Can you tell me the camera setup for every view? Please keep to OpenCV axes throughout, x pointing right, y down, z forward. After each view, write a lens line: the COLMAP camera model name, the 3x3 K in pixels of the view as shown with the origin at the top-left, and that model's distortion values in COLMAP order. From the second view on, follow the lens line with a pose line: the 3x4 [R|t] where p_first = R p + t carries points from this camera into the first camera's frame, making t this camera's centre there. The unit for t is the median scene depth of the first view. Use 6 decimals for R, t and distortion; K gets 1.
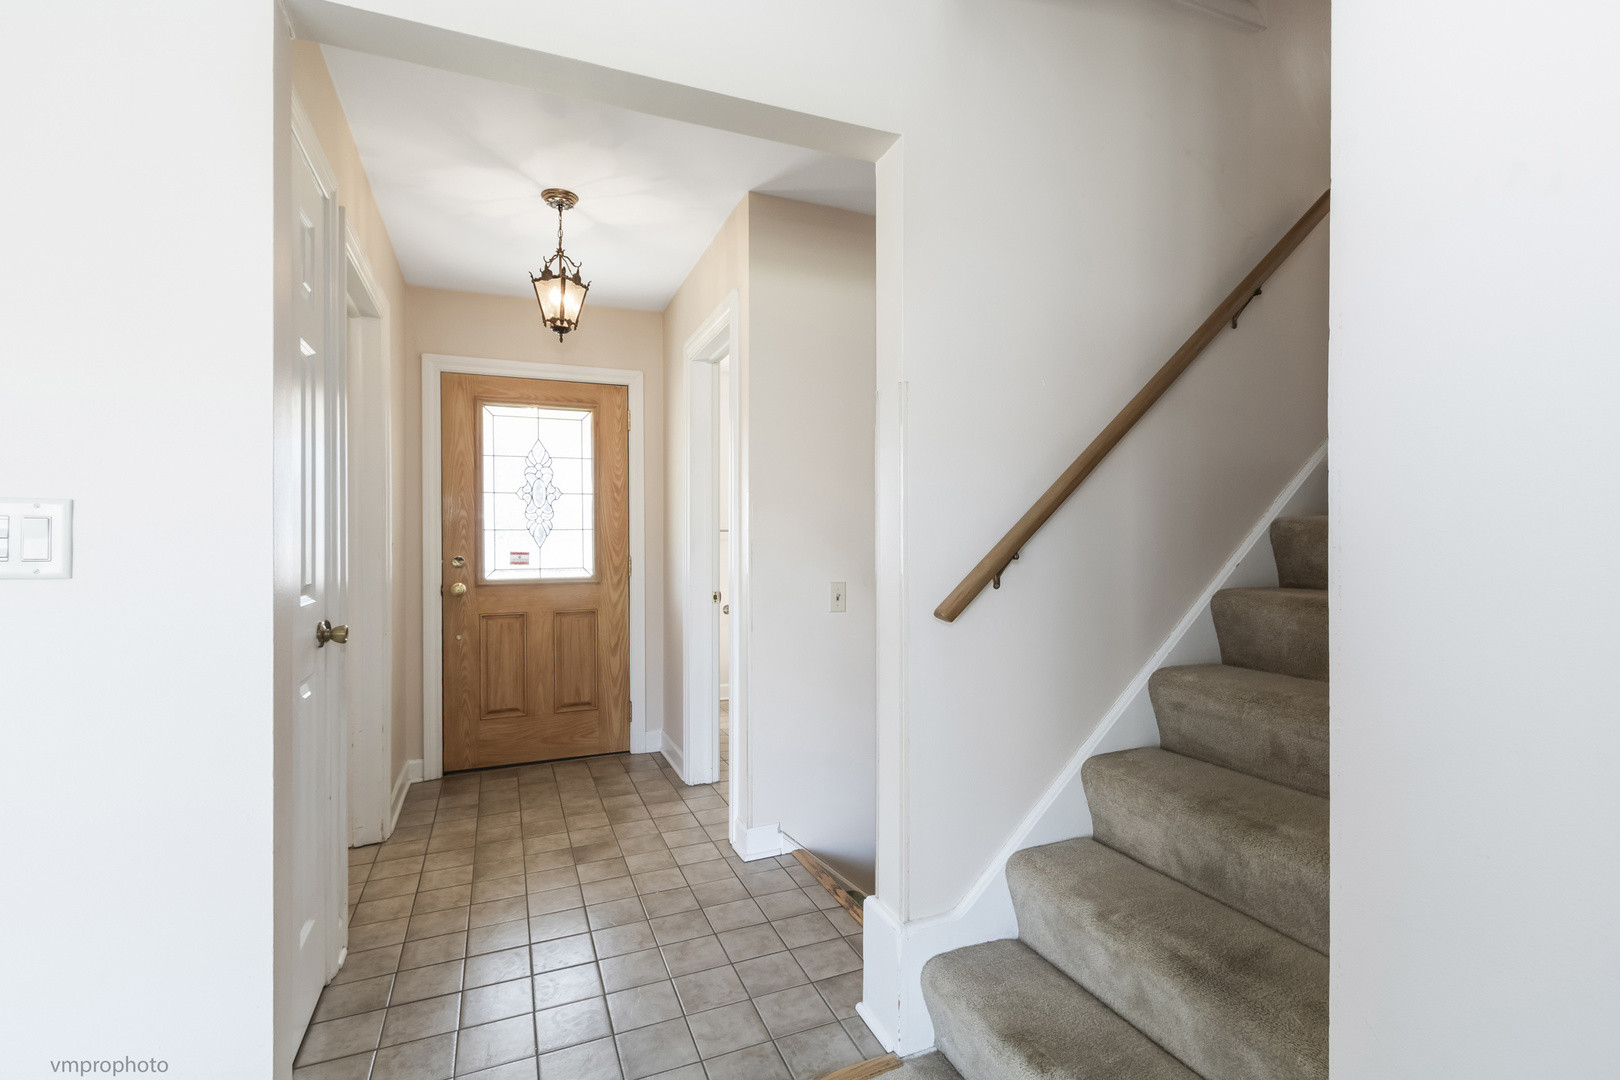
lens RADIAL K [[744.0, 0, 816.5], [0, 744.0, 551.9], [0, 0, 1]] dist [0.000656, -0.000481]
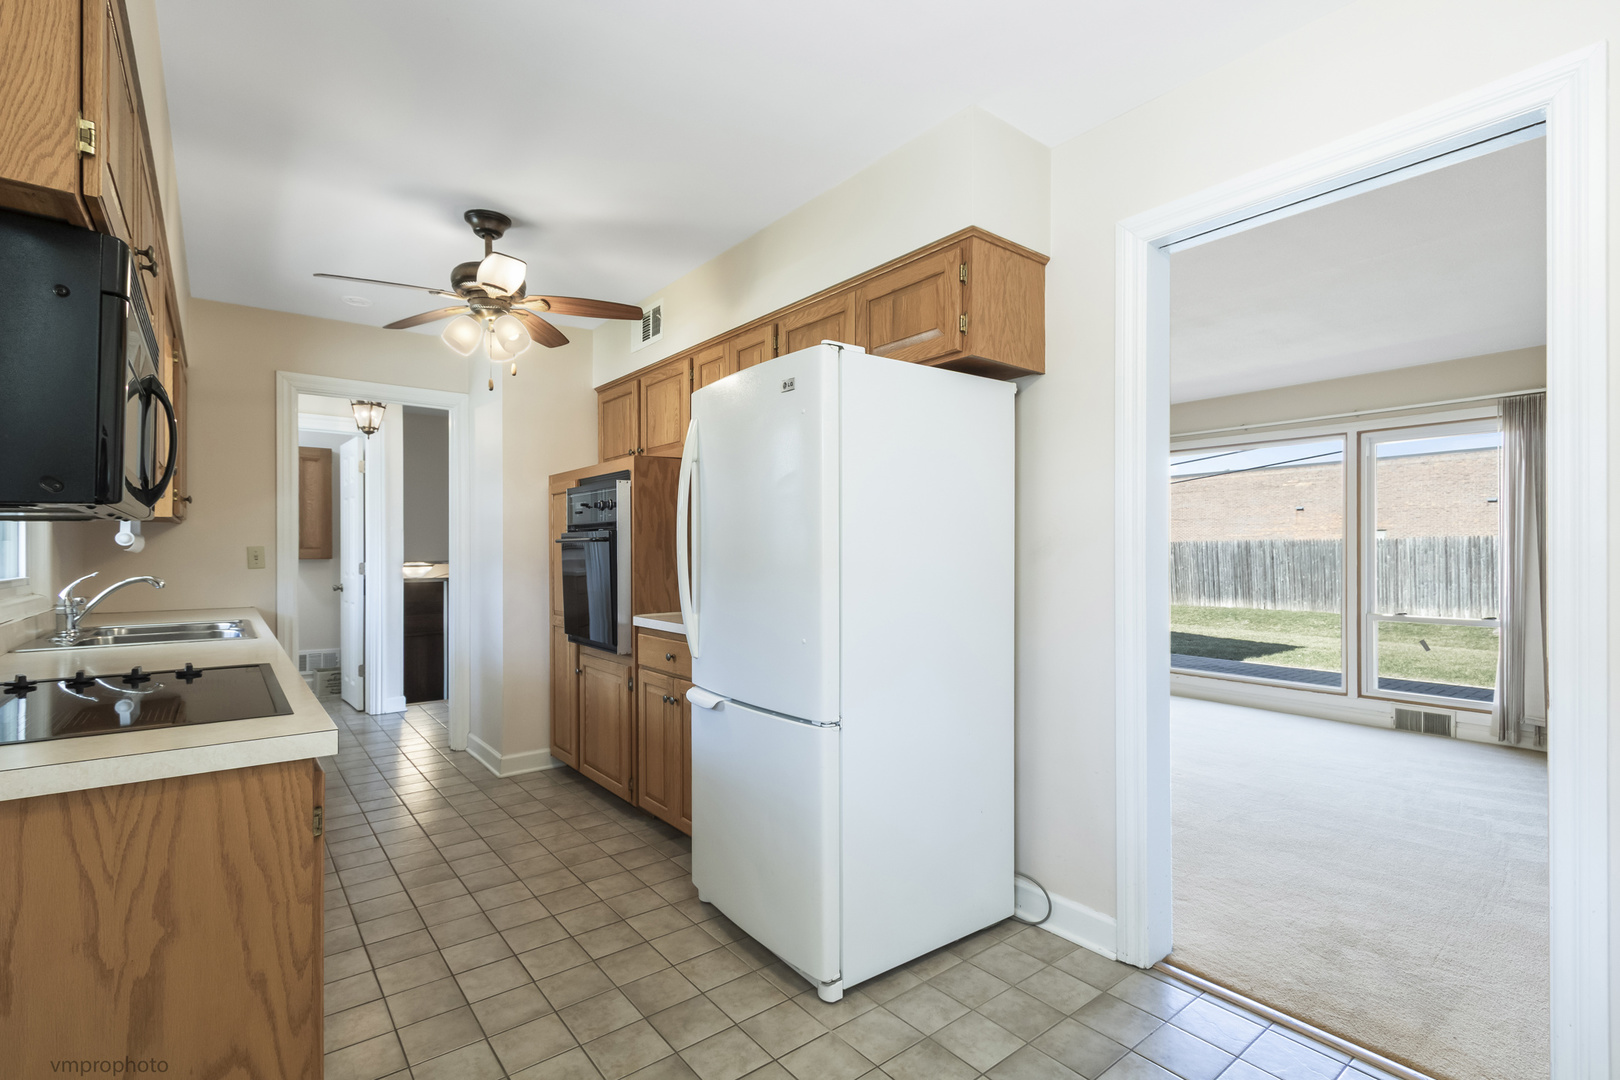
lens RADIAL K [[744.0, 0, 816.5], [0, 744.0, 551.9], [0, 0, 1]] dist [0.000656, -0.000481]
pose [[0.957797, 0.003519, 0.287425, 0.171934], [-0.000778, 0.999953, -0.009650, 0.004215], [-0.287446, 0.009019, 0.957754, -1.010454]]
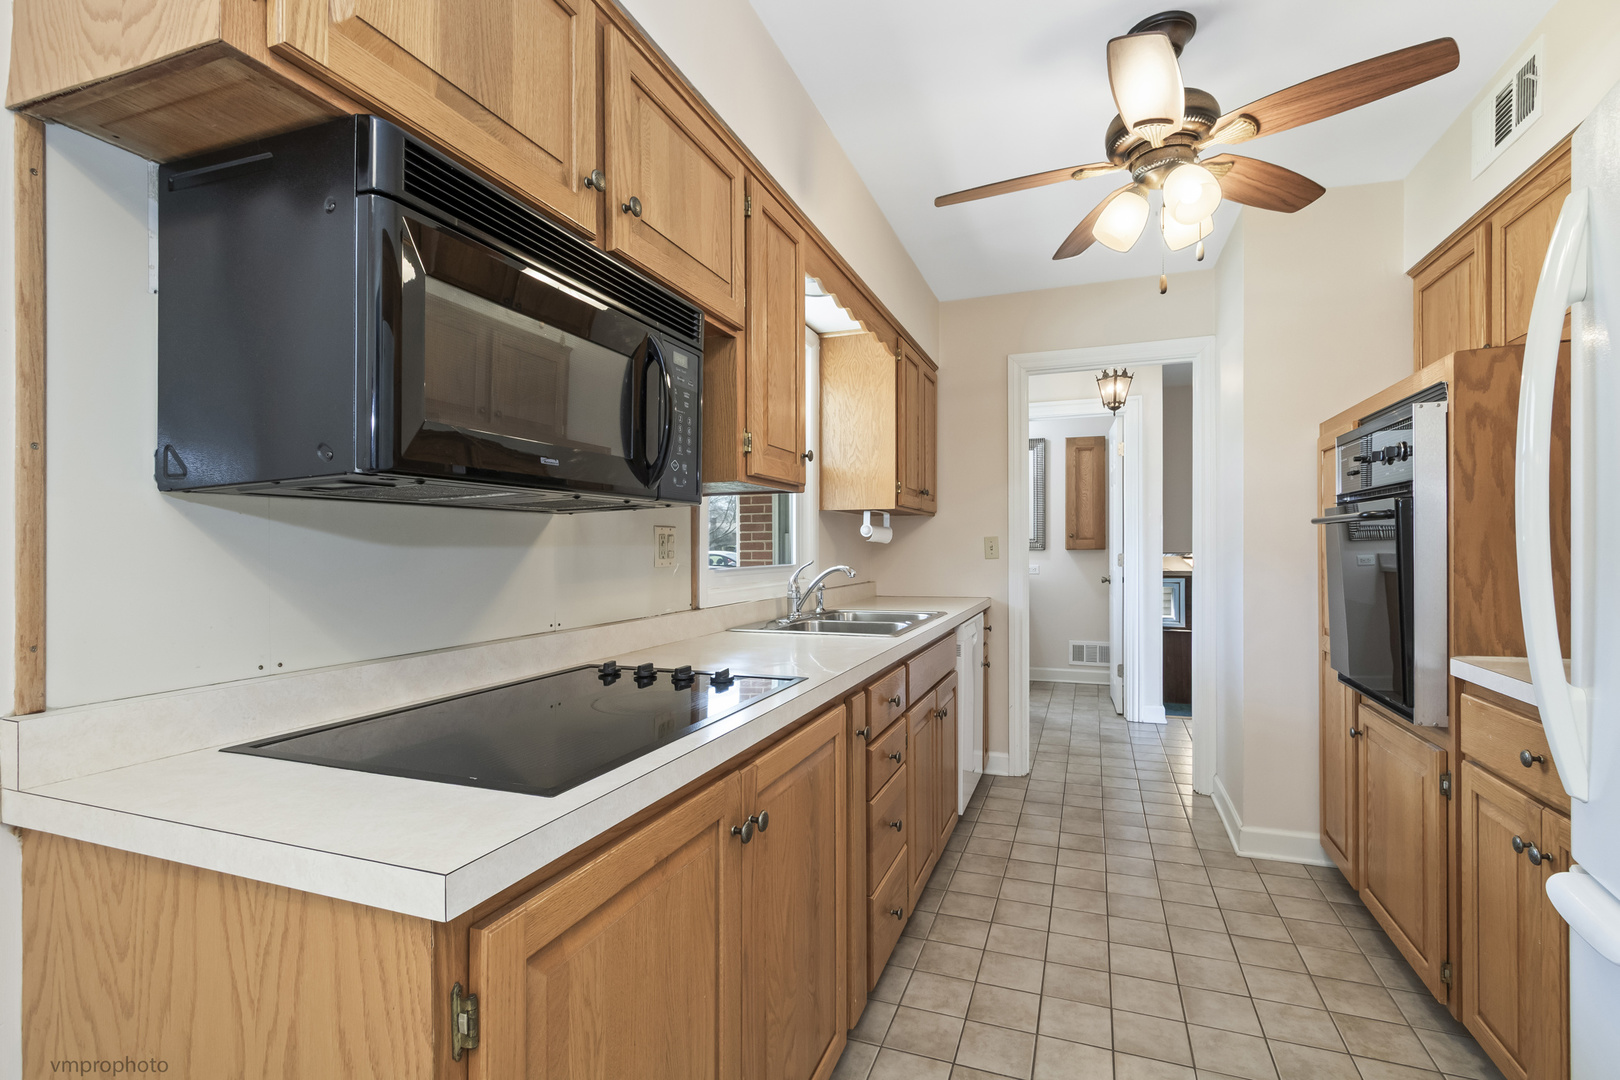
lens RADIAL K [[744.0, 0, 816.5], [0, 744.0, 551.9], [0, 0, 1]] dist [0.000656, -0.000481]
pose [[0.737943, 0.004503, -0.674848, 0.262199], [-0.002479, 0.999989, 0.003961, 0.005357], [0.674858, -0.001250, 0.737946, -0.605682]]
